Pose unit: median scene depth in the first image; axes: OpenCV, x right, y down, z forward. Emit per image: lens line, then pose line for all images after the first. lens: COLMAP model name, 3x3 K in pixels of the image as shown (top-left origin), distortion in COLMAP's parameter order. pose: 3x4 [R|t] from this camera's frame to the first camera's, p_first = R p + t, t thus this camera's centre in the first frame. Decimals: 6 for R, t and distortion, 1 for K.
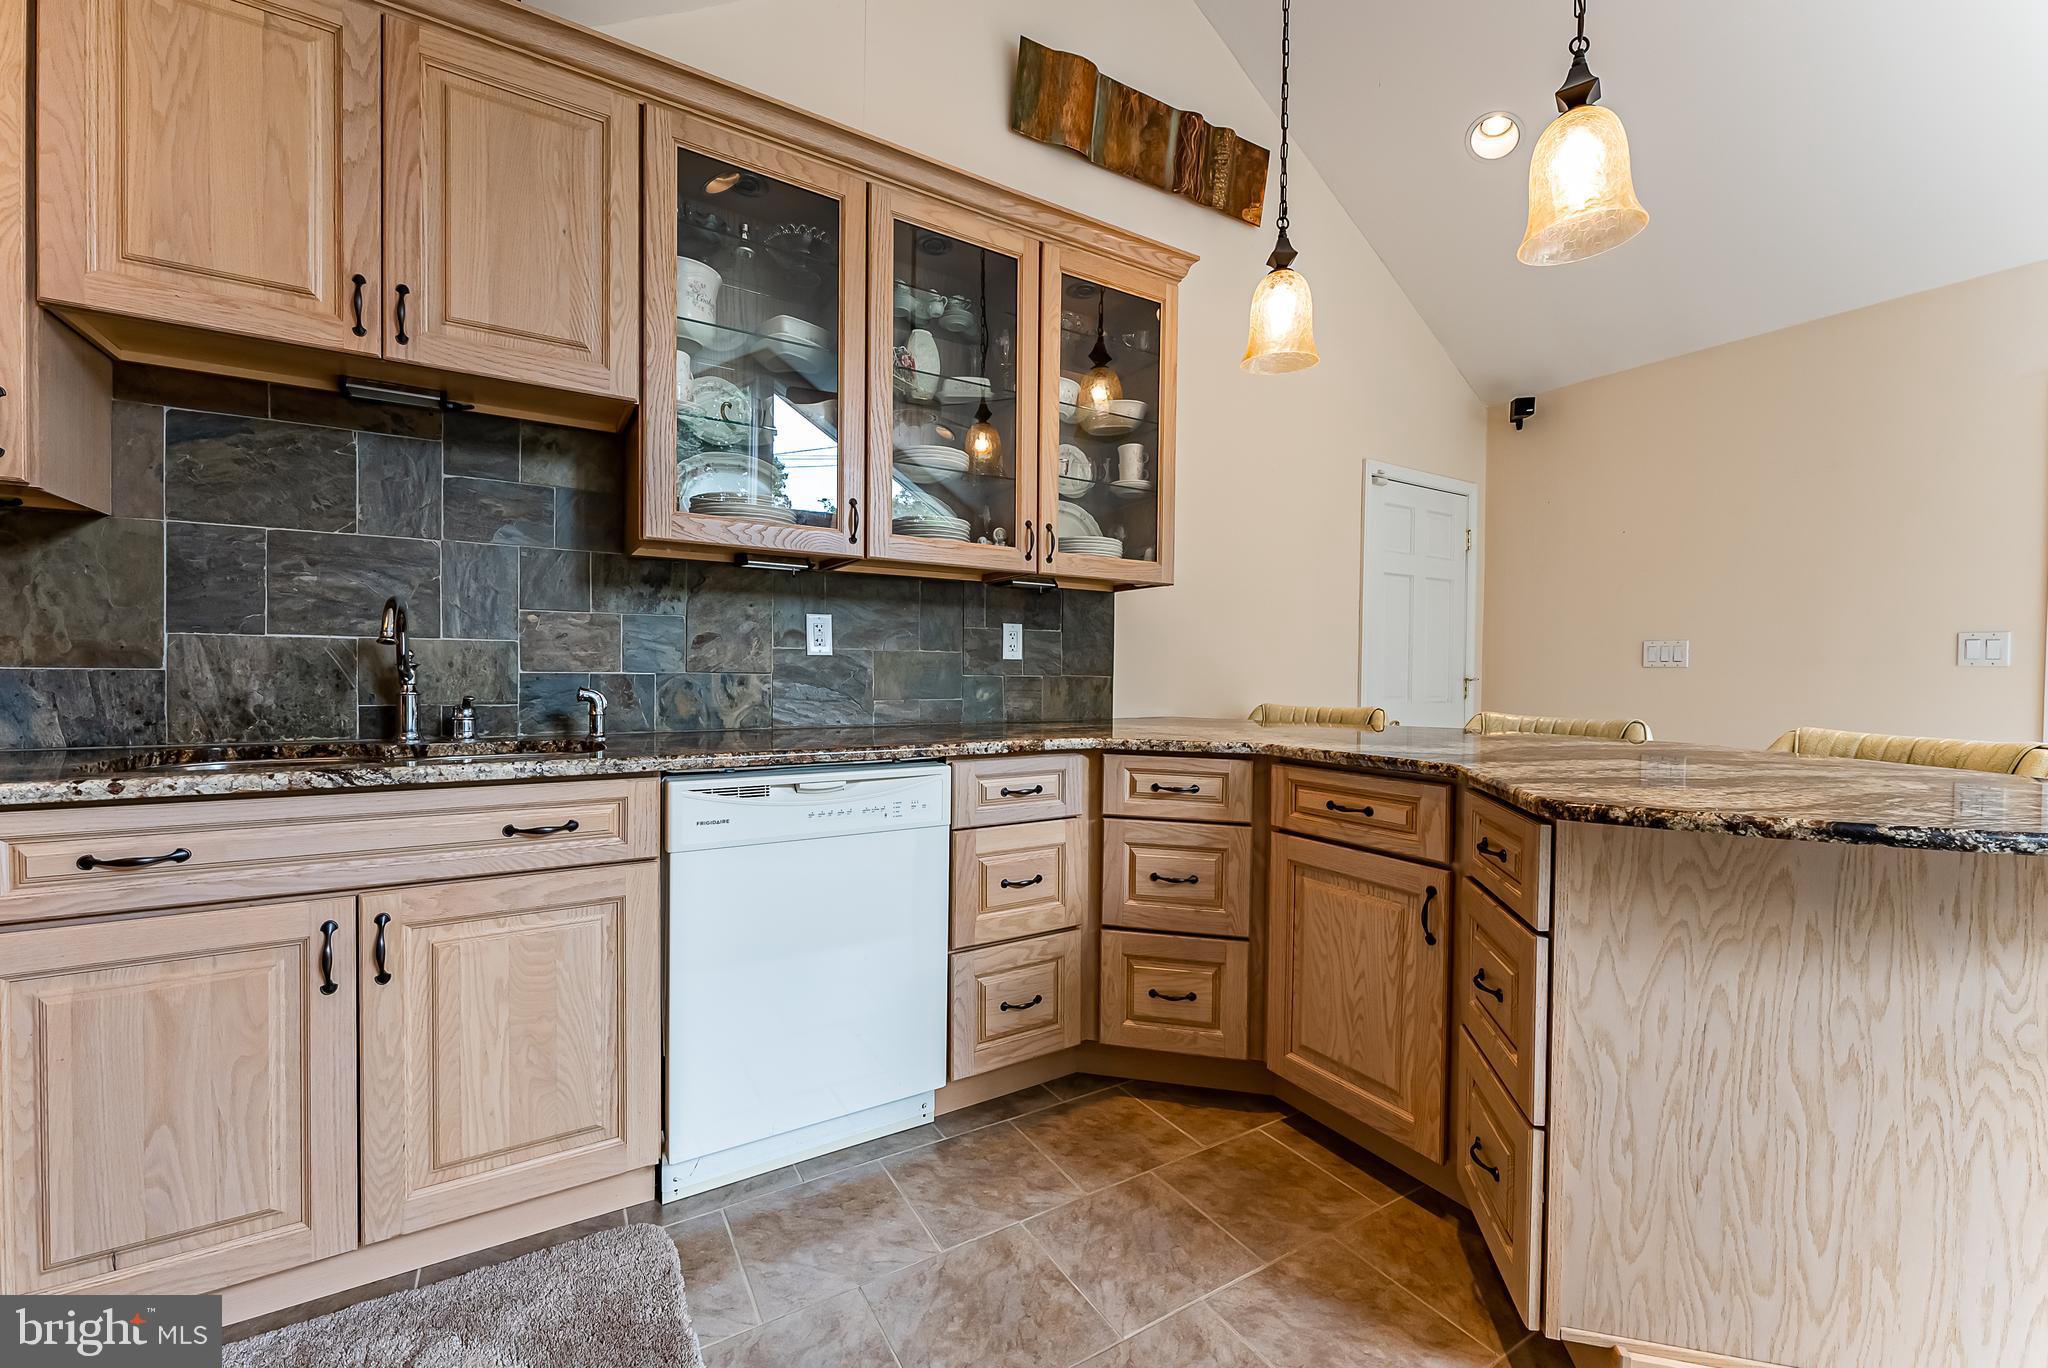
lens RADIAL K [[817.0, 0, 1026.6], [0, 817.0, 690.8], [0, 0, 1]] dist [0.003087, 0.000595]
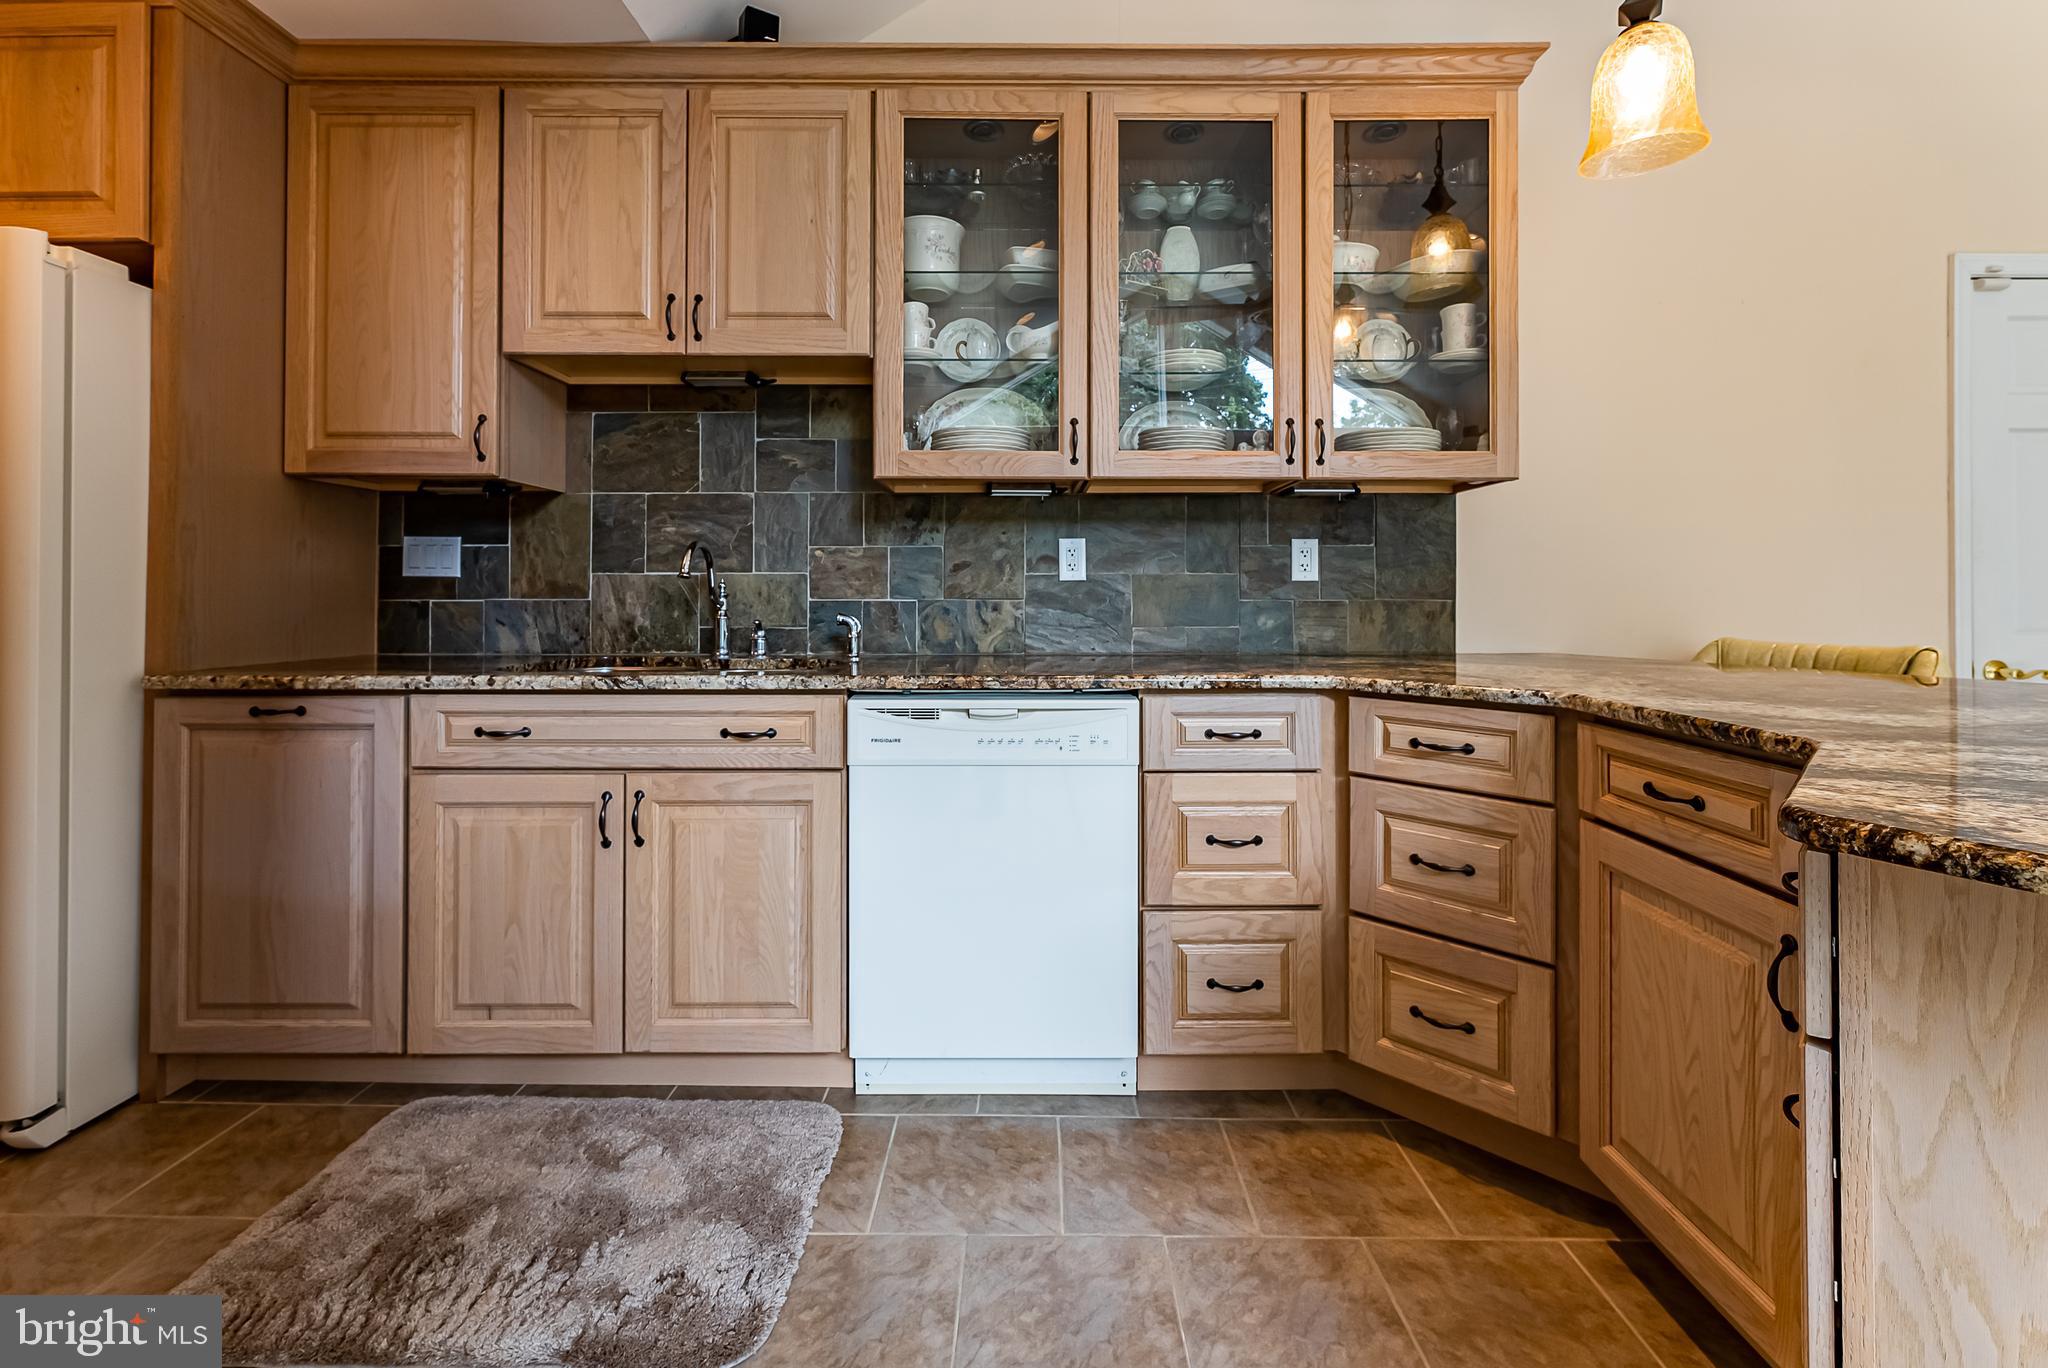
lens RADIAL K [[868.3, 0, 1034.1], [0, 868.3, 592.2], [0, 0, 1]] dist [0.003462, 0.000532]
pose [[0.852154, -0.011411, -0.523166, 0.323225], [-0.003829, 0.999600, -0.028038, -0.000249], [0.523276, 0.025896, 0.851770, 0.119354]]
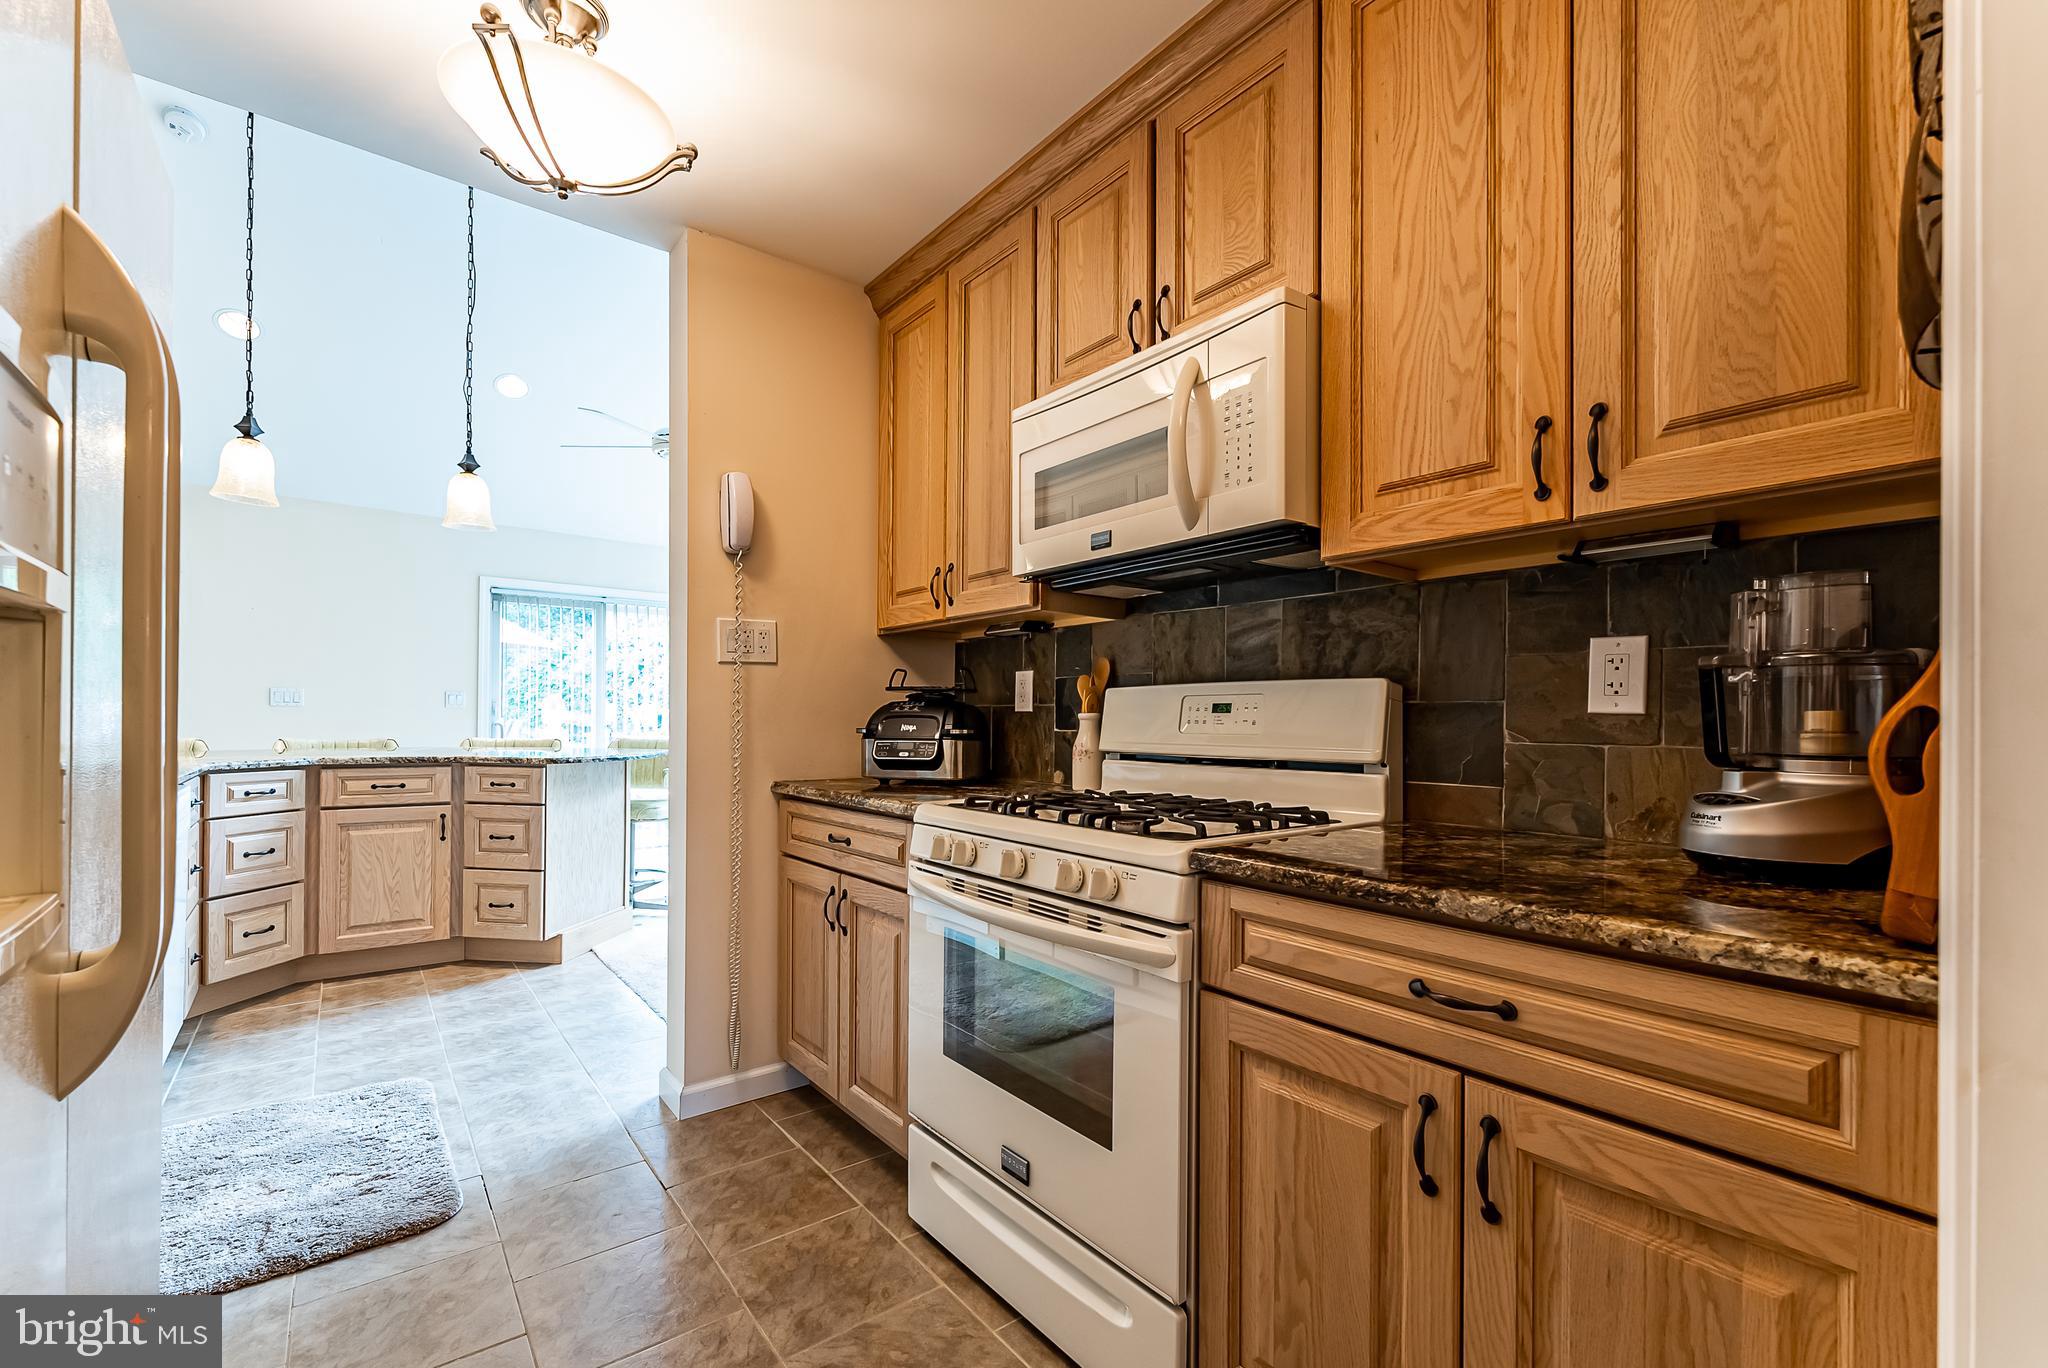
lens RADIAL K [[817.0, 0, 997.4], [0, 817.0, 715.1], [0, 0, 1]] dist [0.003087, 0.000595]
pose [[-0.113420, -0.007143, 0.993521, -1.667090], [0.012794, 0.999881, 0.008649, -0.020701], [-0.993465, 0.013692, -0.113315, -0.200491]]
